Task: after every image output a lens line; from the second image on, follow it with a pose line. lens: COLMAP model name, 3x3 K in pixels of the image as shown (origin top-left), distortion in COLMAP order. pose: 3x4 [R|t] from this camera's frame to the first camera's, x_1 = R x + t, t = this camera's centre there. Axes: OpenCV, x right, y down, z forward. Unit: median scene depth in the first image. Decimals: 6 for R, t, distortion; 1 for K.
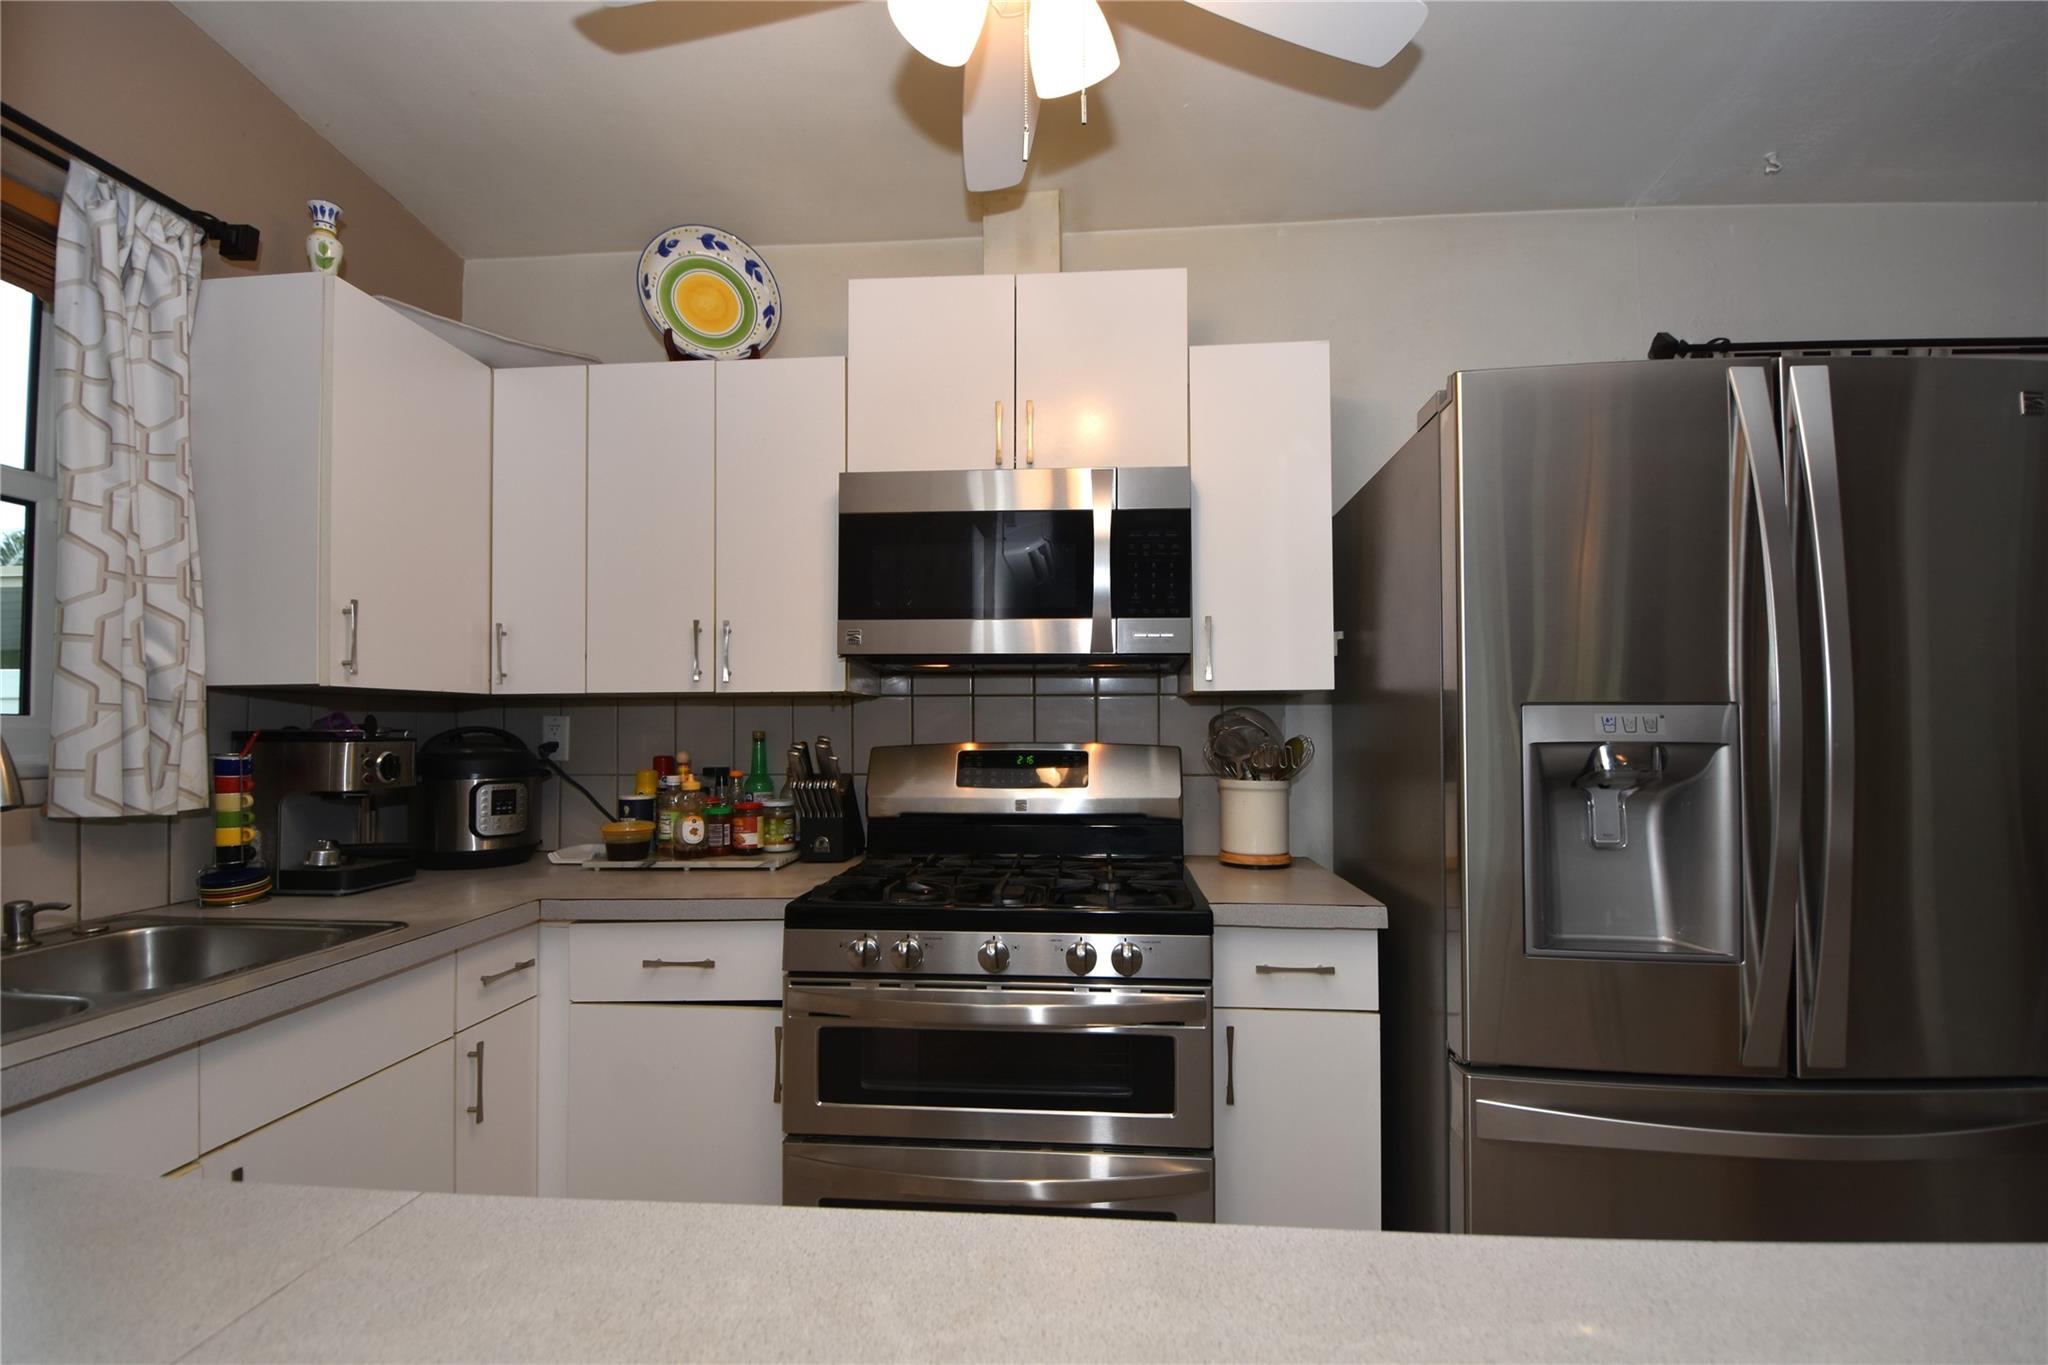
lens RADIAL K [[916.4, 0, 1032.3], [0, 916.4, 703.1], [0, 0, 1]] dist [0.005110, -0.016193]
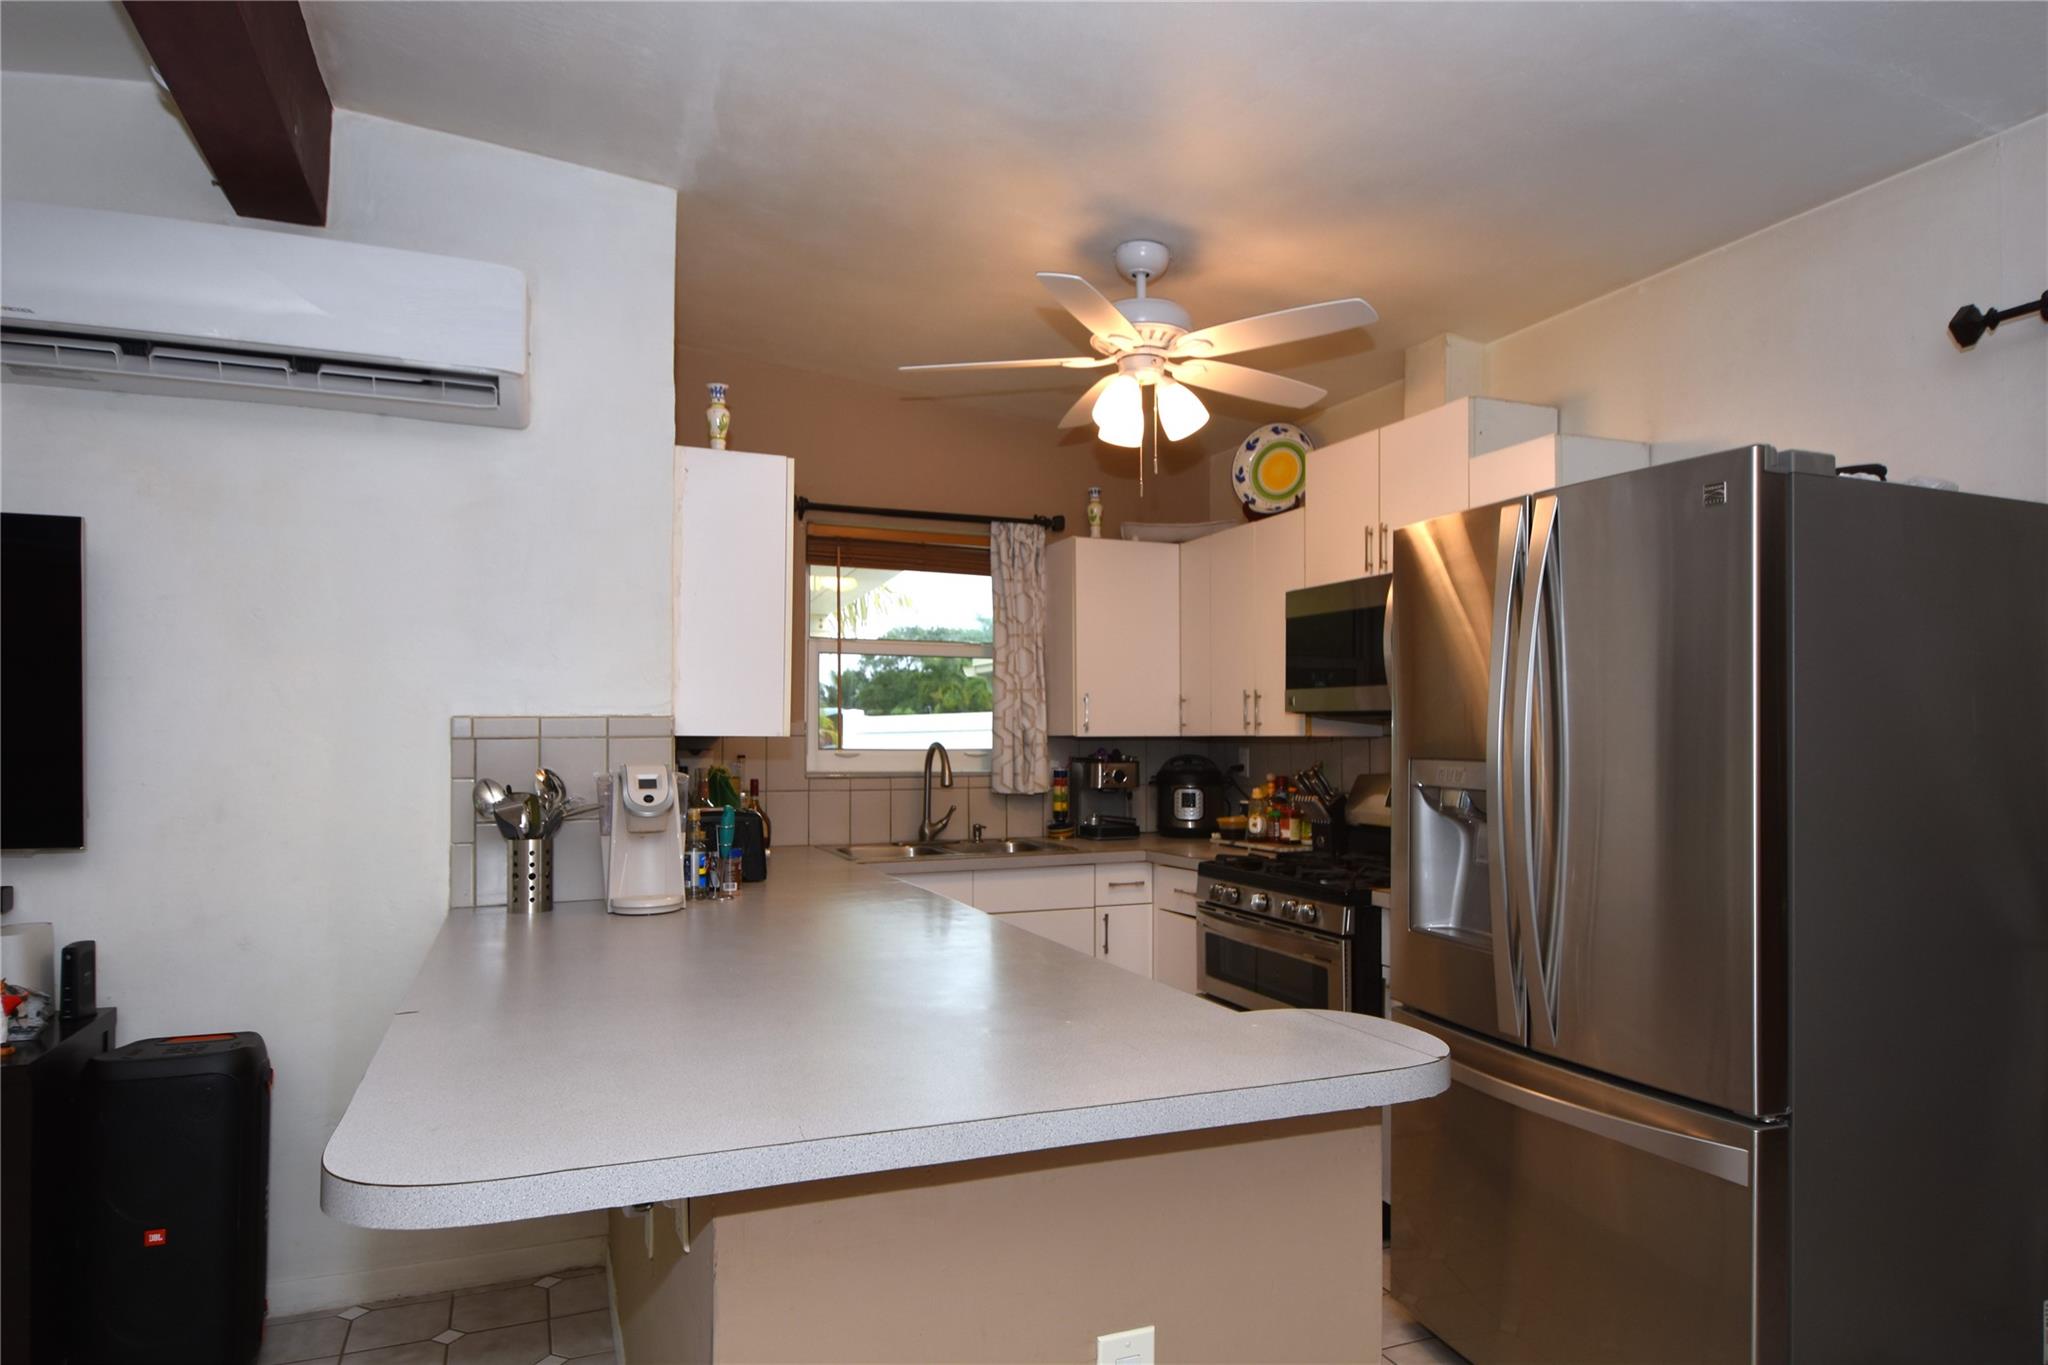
lens RADIAL K [[1215.6, 0, 1030.7], [0, 1215.6, 718.2], [0, 0, 1]] dist [0.000599, 0.000027]
pose [[0.446915, -0.008755, -0.894533, 1.624250], [0.019933, 0.999801, 0.000173, -0.061546], [0.894354, -0.017908, 0.447001, -0.323986]]
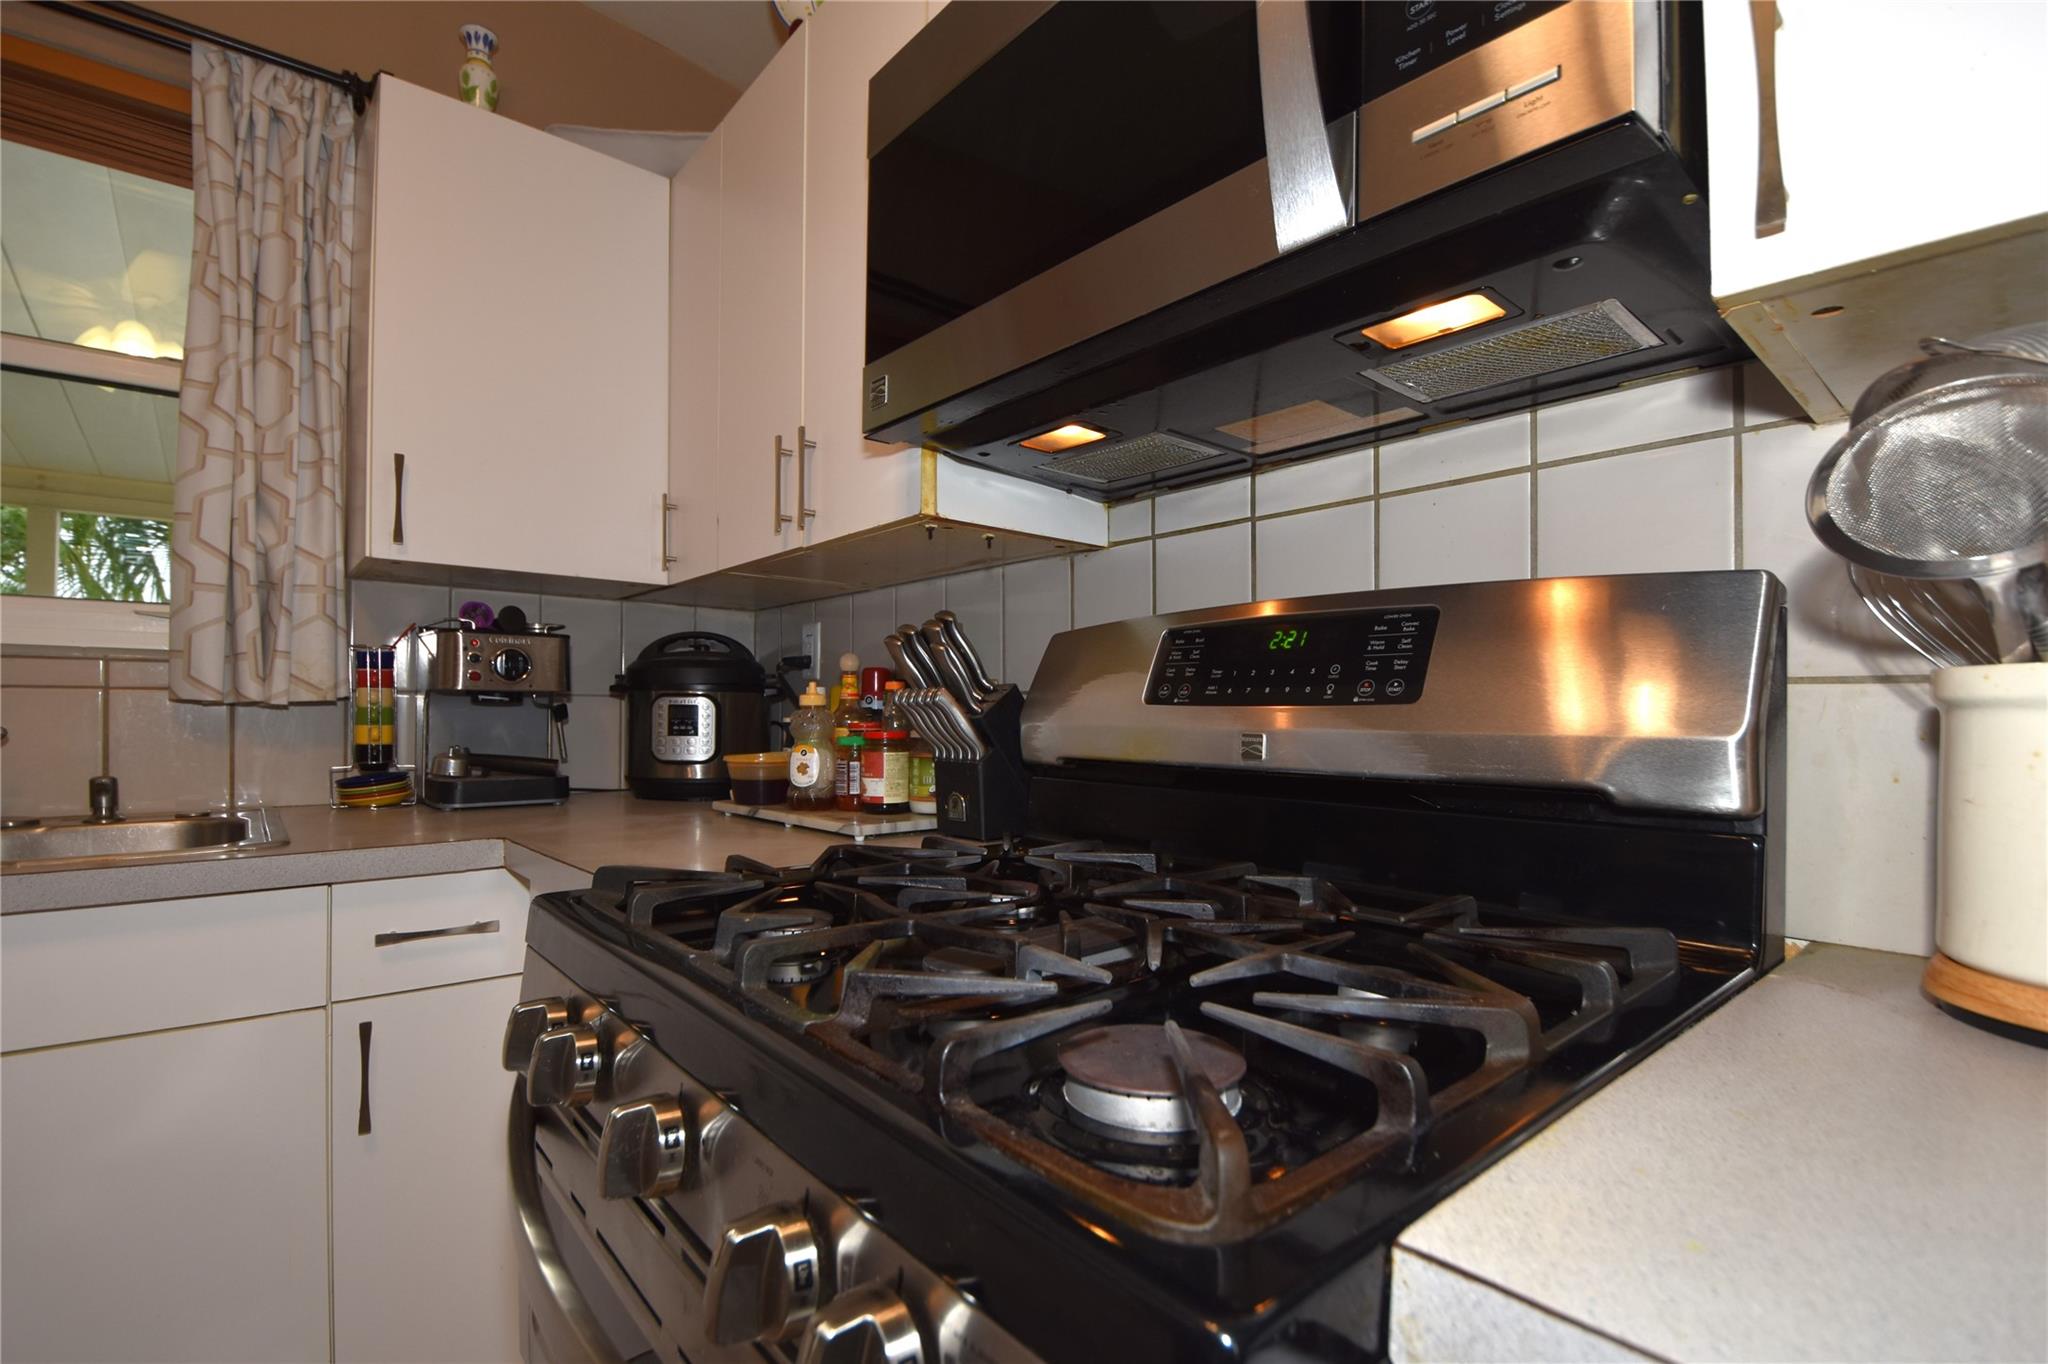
lens RADIAL K [[916.4, 0, 1032.3], [0, 916.4, 702.6], [0, 0, 1]] dist [0.005110, -0.016193]
pose [[0.708562, 0.002639, -0.705644, 0.253149], [0.007688, 0.999905, 0.011460, 0.107620], [0.705607, -0.013545, 0.708474, 0.811615]]
